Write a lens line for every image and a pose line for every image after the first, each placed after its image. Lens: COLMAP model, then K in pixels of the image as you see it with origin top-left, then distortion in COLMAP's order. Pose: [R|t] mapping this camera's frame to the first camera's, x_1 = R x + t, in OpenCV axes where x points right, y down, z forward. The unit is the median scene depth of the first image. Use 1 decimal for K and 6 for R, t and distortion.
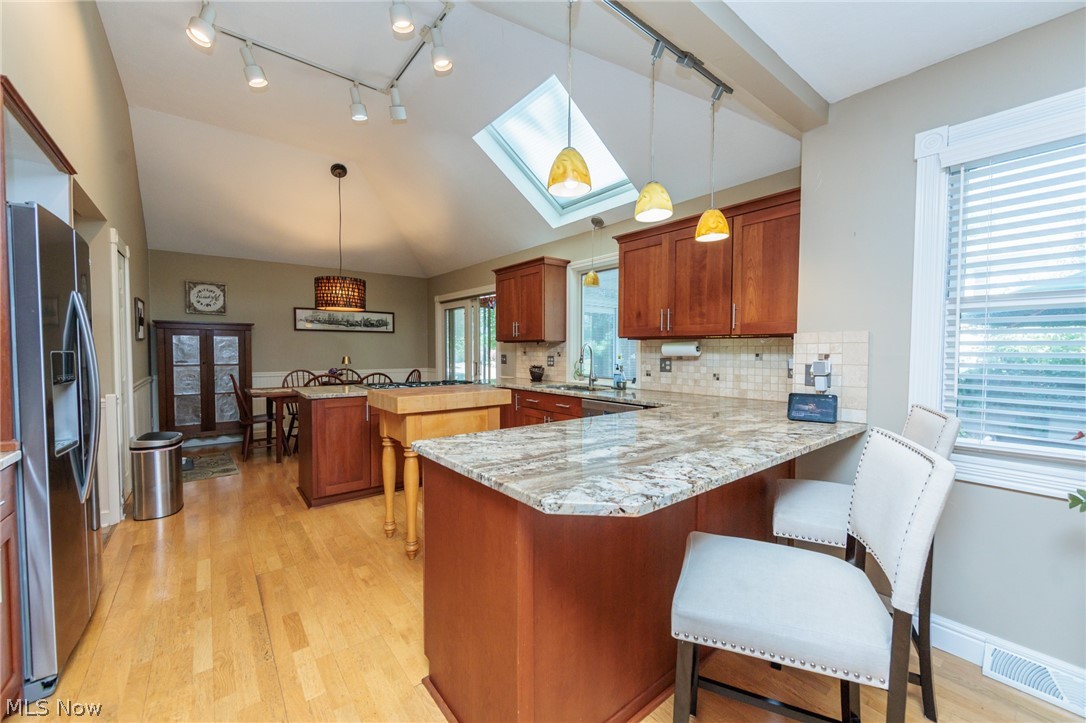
lens RADIAL K [[421.2, 0, 543.0], [0, 421.2, 361.5], [0, 0, 1]] dist [-0.002058, -0.000396]
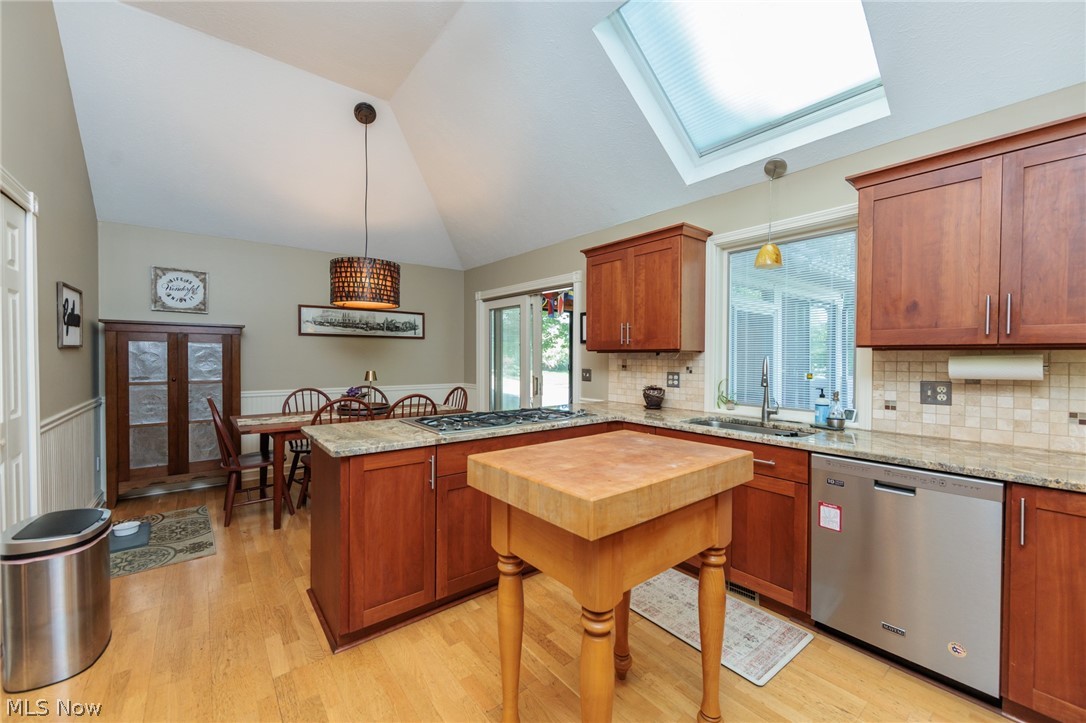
lens RADIAL K [[428.4, 0, 543.0], [0, 428.4, 361.5], [0, 0, 1]] dist [-0.001015, -0.000350]
pose [[0.999997, 0.002400, 0.000387, -0.182424], [-0.002393, 0.999846, -0.017360, -0.016859], [-0.000428, 0.017359, 0.999849, 0.278544]]
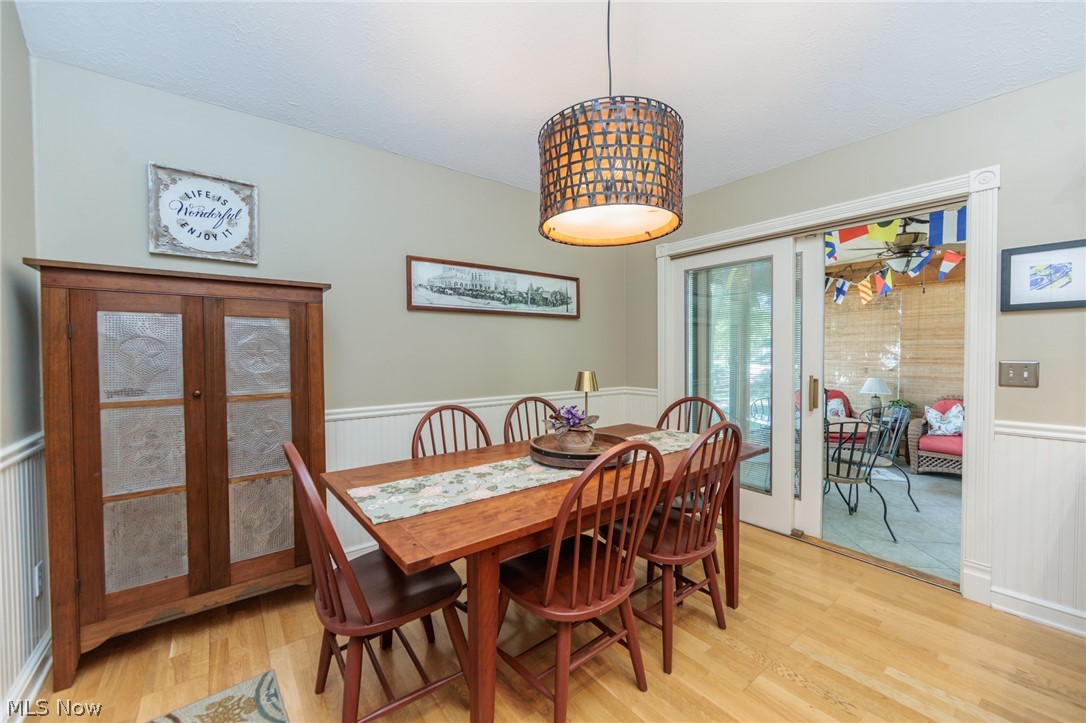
lens RADIAL K [[421.2, 0, 543.0], [0, 421.2, 361.5], [0, 0, 1]] dist [-0.002058, -0.000396]
pose [[0.999850, -0.007230, -0.015767, -0.535894], [0.007133, 0.999955, -0.006211, -0.019309], [0.015812, 0.006098, 0.999856, 0.684402]]
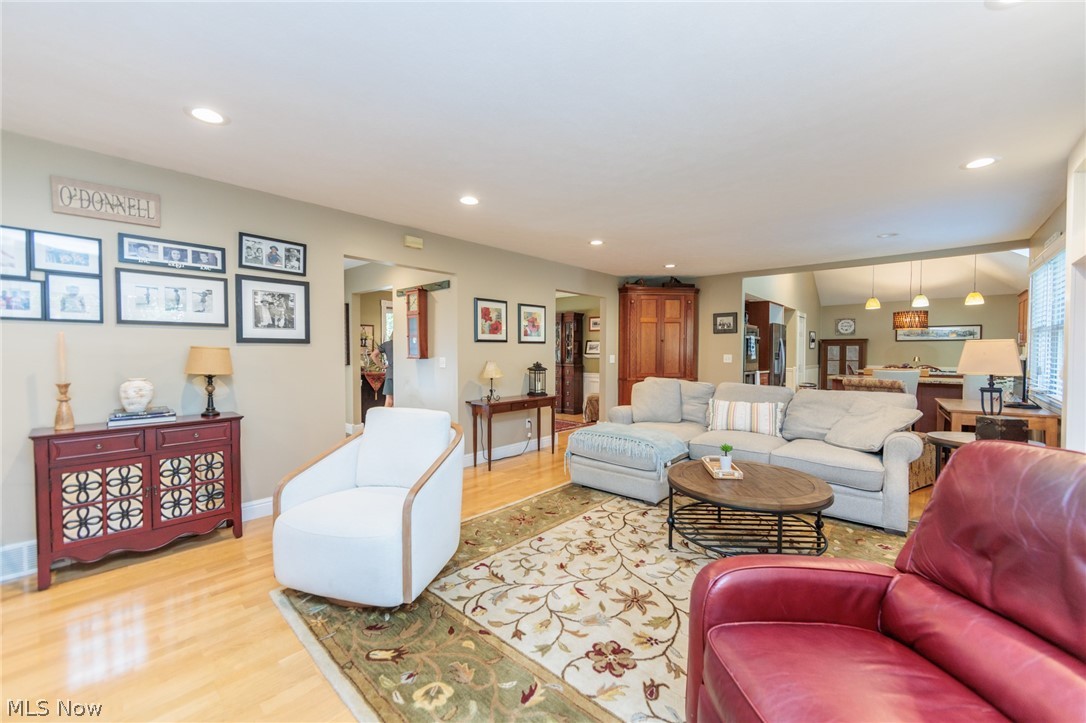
lens RADIAL K [[428.4, 0, 543.0], [0, 428.4, 361.5], [0, 0, 1]] dist [-0.001015, -0.000350]
pose [[0.157447, 0.019308, -0.987339, 1.019848], [-0.031119, 0.999409, 0.014582, 0.028578], [0.987037, 0.028429, 0.157955, -0.754097]]
